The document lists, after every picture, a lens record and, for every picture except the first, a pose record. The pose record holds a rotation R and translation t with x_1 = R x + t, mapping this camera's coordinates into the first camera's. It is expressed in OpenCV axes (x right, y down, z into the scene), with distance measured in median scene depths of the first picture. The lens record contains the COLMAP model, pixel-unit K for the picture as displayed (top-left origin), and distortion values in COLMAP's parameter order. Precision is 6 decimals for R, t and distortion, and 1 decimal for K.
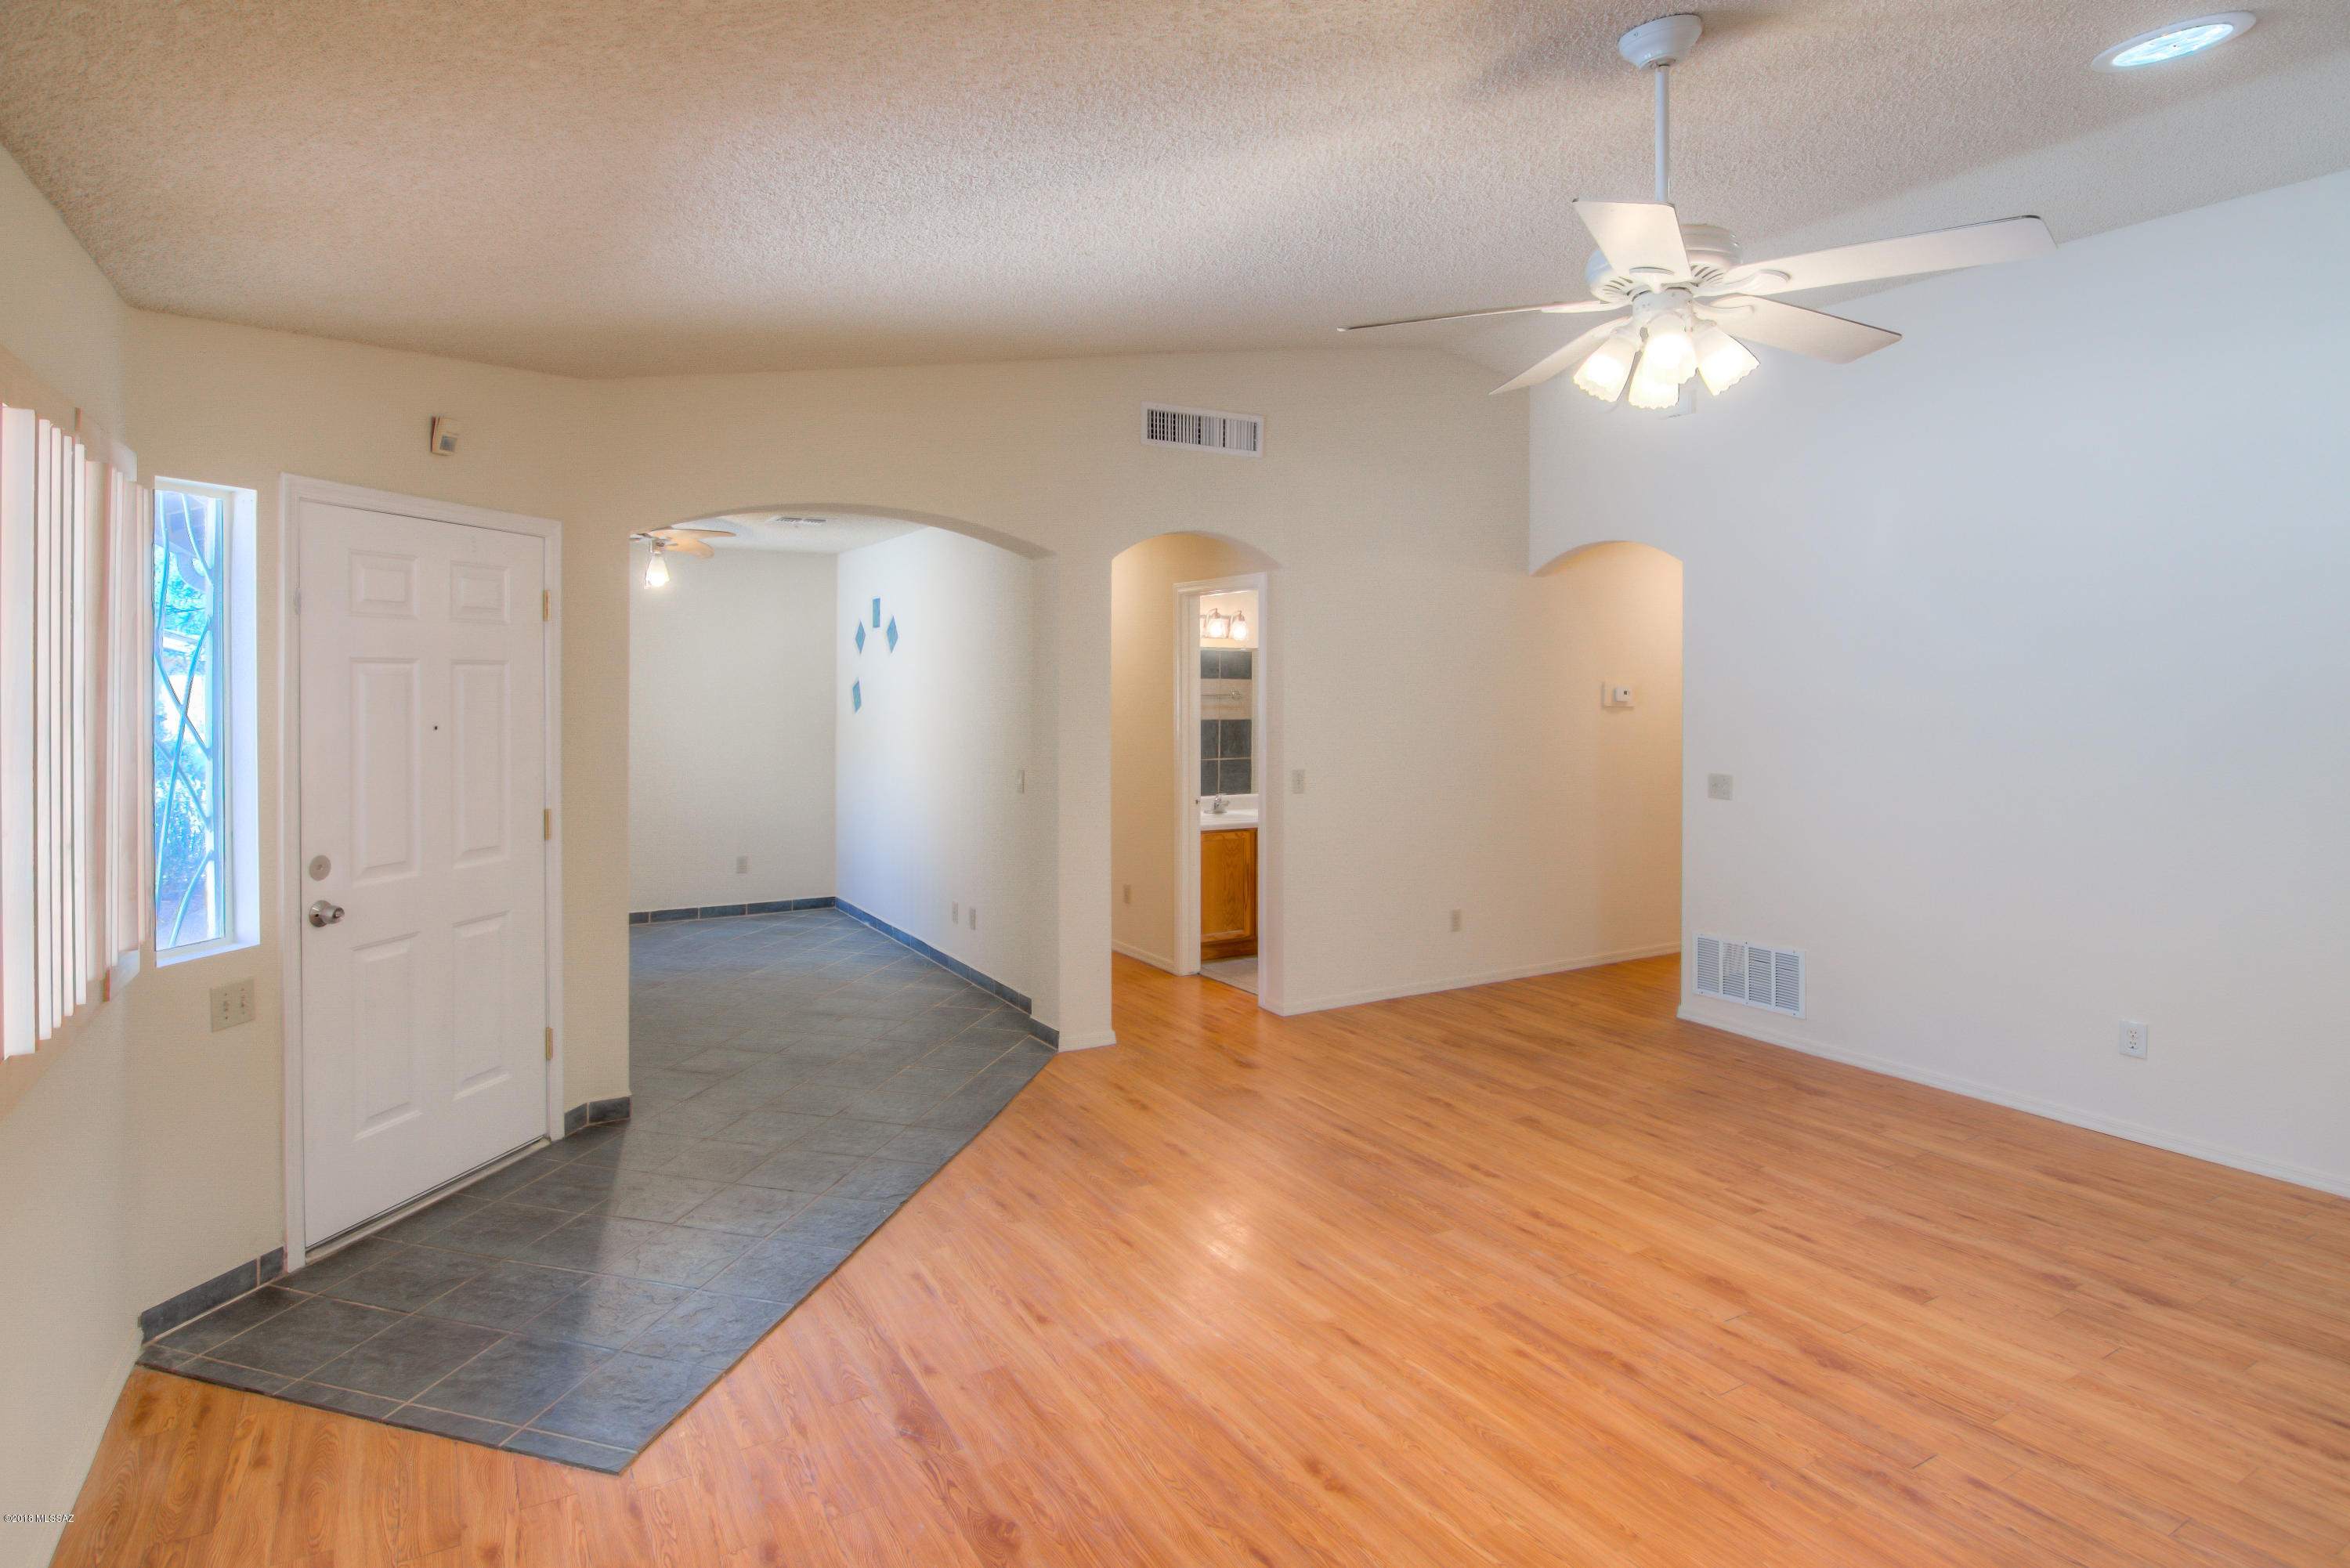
lens RADIAL K [[1246.8, 0, 1116.5], [0, 1246.8, 700.5], [0, 0, 1]] dist [-0.000555, -0.010595]
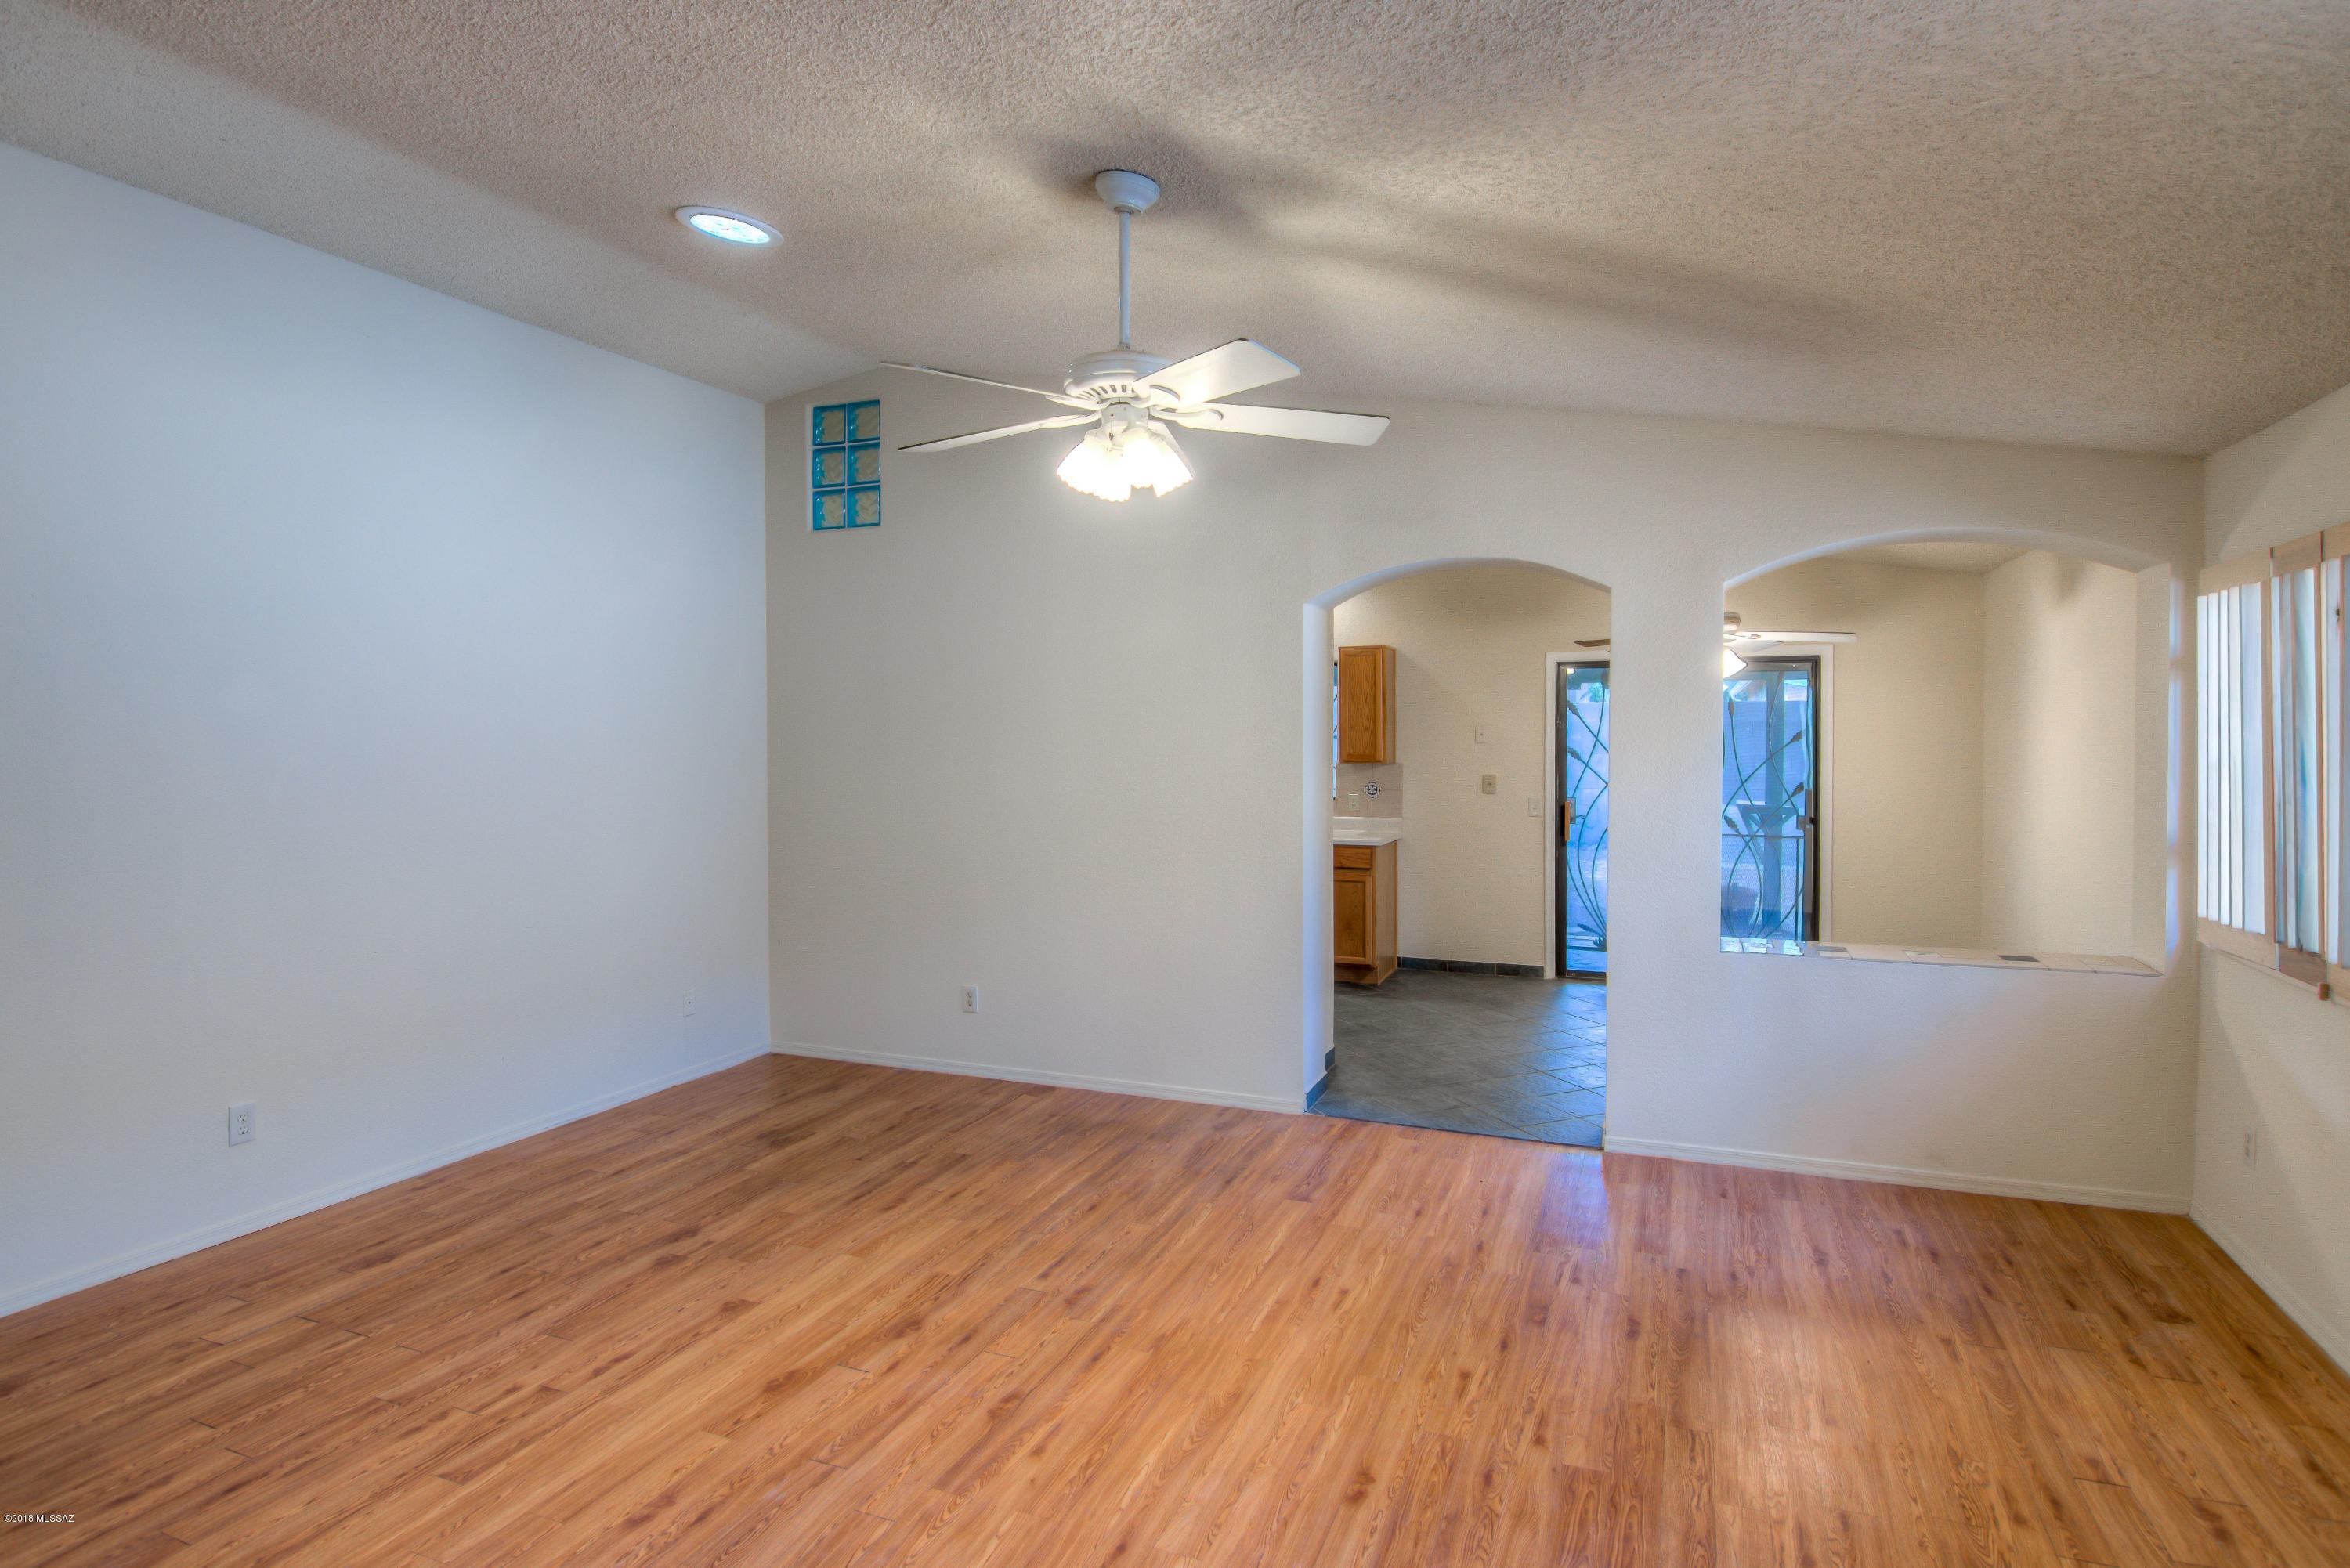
lens RADIAL K [[1249.1, 0, 1193.1], [0, 1249.1, 758.6], [0, 0, 1]] dist [-0.001446, -0.012426]
pose [[-0.633211, -0.019103, 0.773743, -0.395769], [0.009073, 0.999443, 0.032101, -0.021609], [-0.773926, 0.027347, -0.632685, 1.268355]]
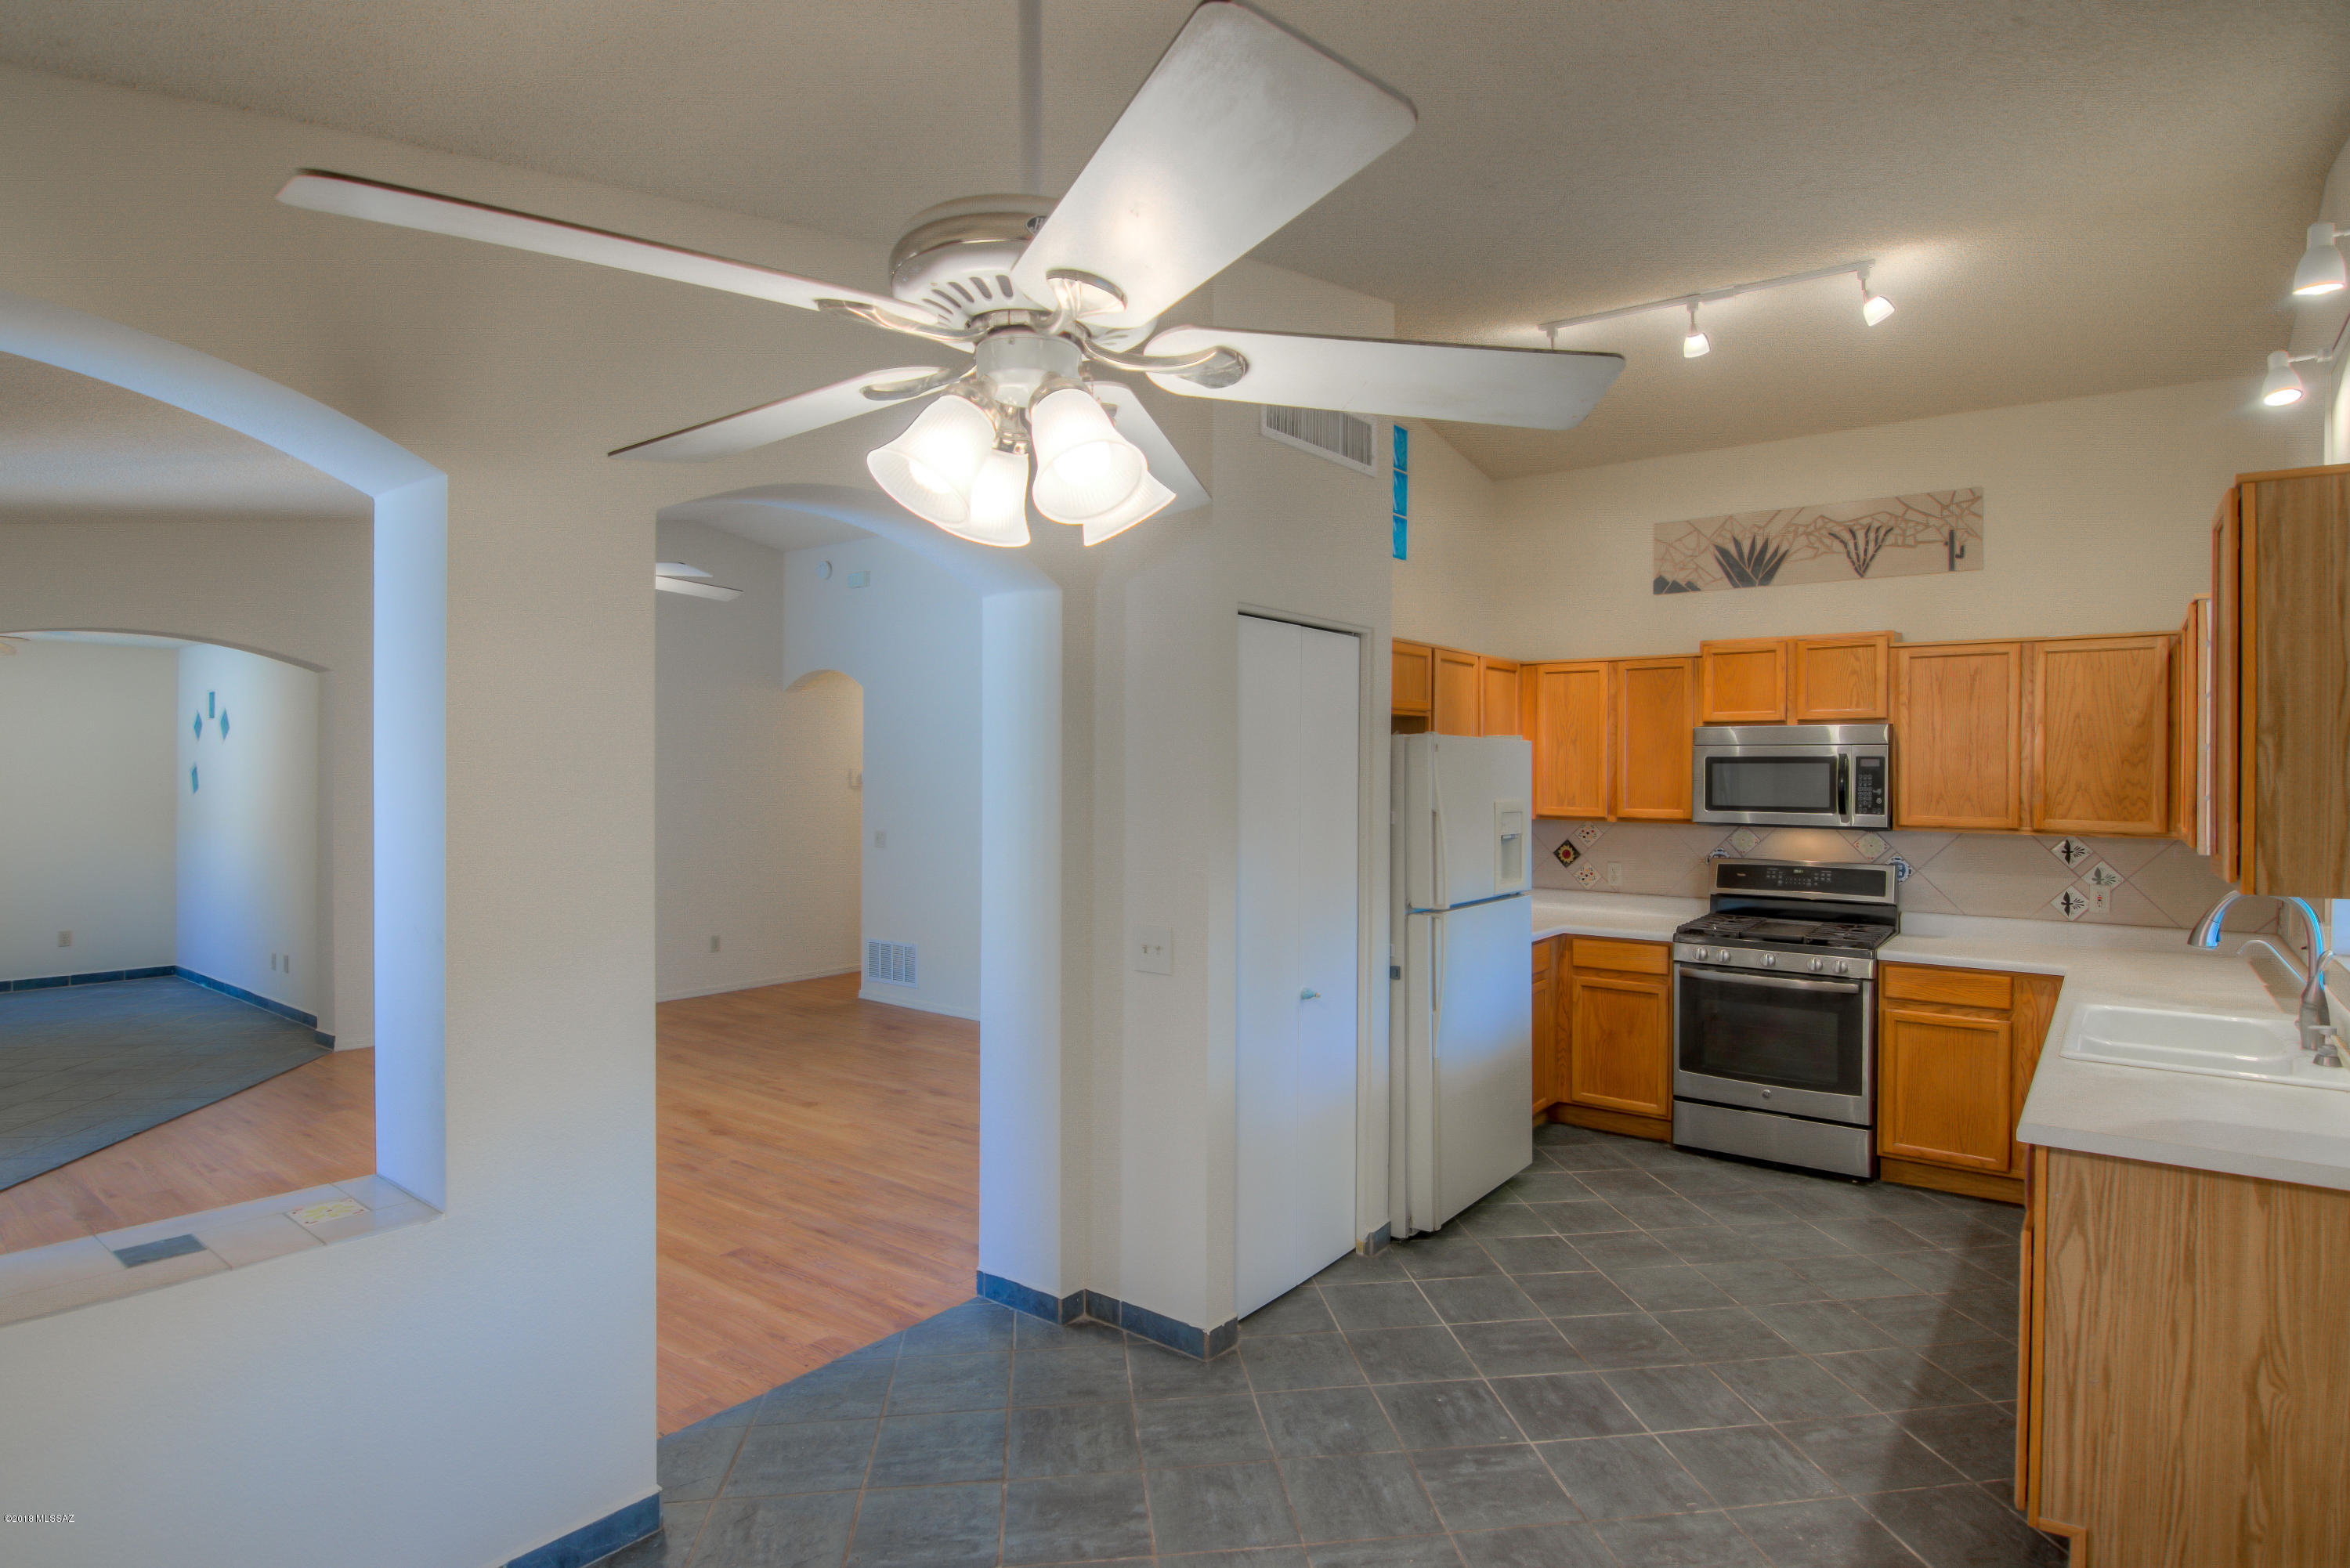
lens RADIAL K [[1233.8, 0, 1233.5], [0, 1233.8, 784.4], [0, 0, 1]] dist [-0.002562, -0.011296]
pose [[0.911626, -0.002886, 0.411010, 0.435007], [0.002984, 0.999995, 0.000403, 0.006809], [-0.411009, 0.000859, 0.911631, -0.852142]]
